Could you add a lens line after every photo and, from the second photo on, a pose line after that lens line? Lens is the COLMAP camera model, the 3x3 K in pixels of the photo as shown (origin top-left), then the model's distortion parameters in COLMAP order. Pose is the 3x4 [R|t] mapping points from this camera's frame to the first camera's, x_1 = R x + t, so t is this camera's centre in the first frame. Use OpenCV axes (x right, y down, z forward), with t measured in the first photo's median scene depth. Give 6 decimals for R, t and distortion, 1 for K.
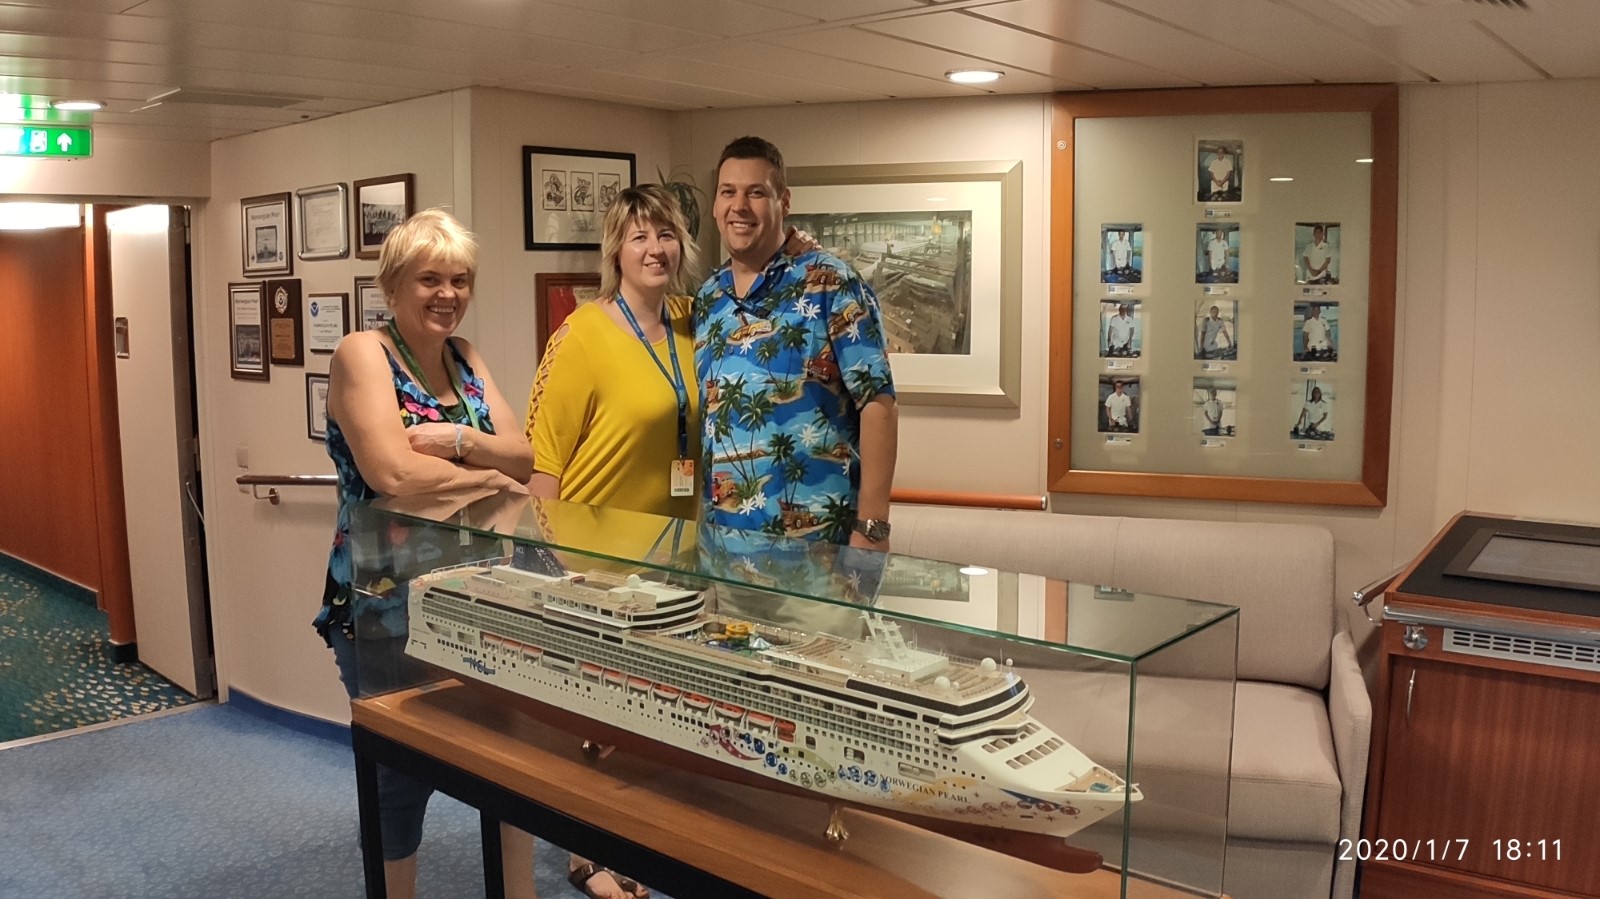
lens RADIAL K [[1351.1, 0, 800.0], [0, 1351.1, 449.5], [0, 0, 1]] dist [-0.124631, -0.003401]
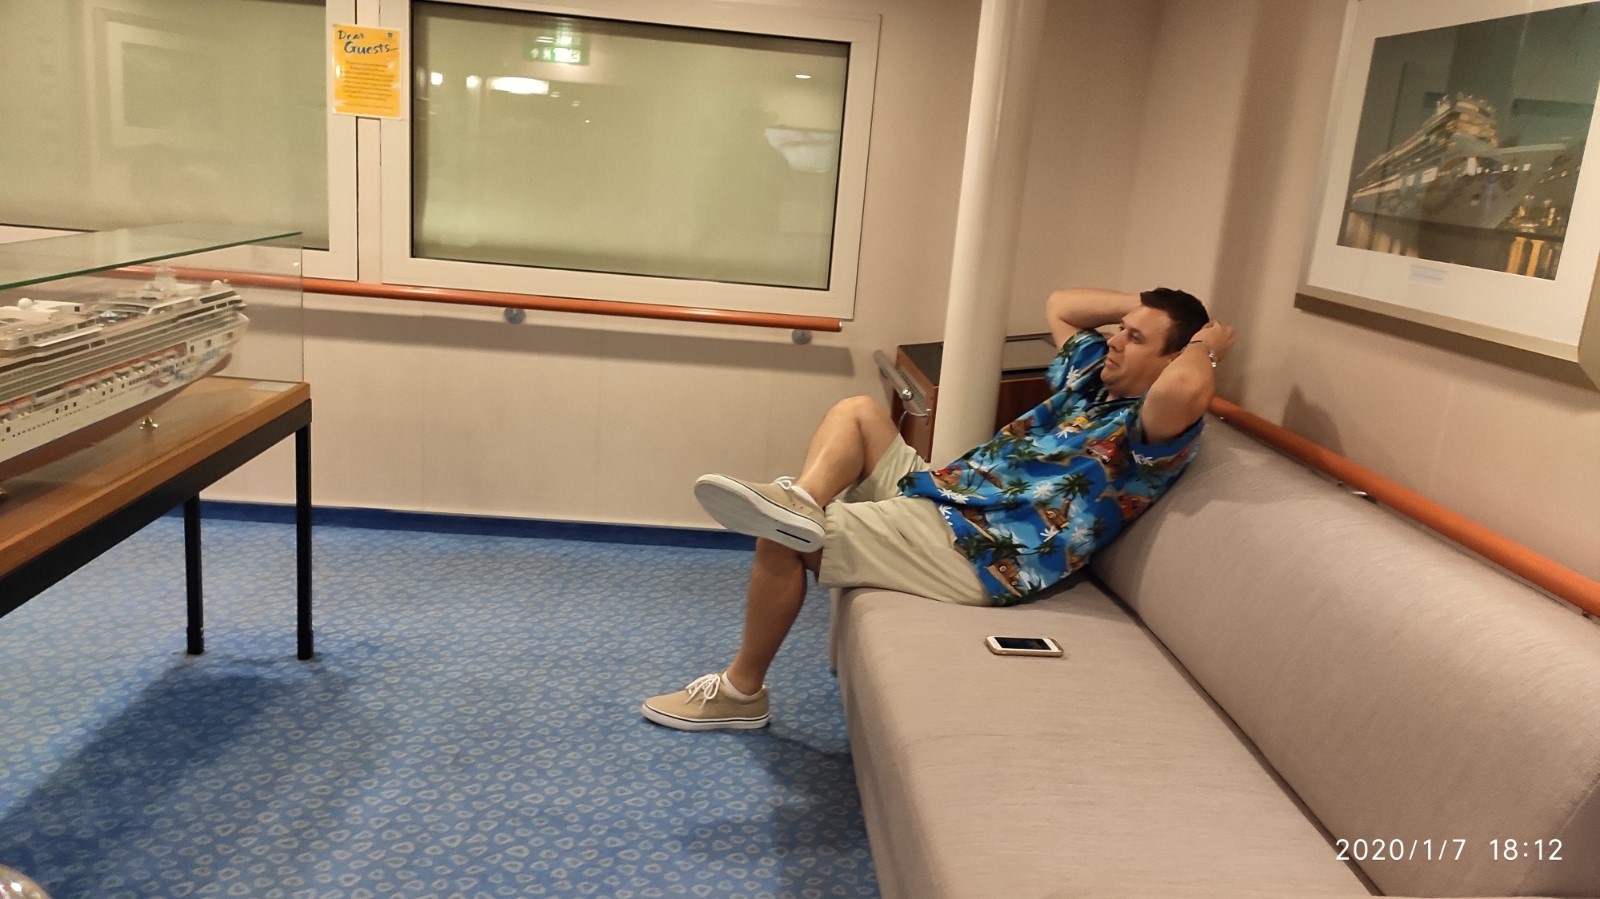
lens RADIAL K [[1197.1, 0, 800.0], [0, 1197.1, 449.5], [0, 0, 1]] dist [0.060549, -0.101850]
pose [[-0.705173, -0.219595, 0.674173, -0.658694], [-0.000764, 0.951066, 0.308986, -0.047656], [-0.709035, 0.217374, -0.670834, 0.662273]]
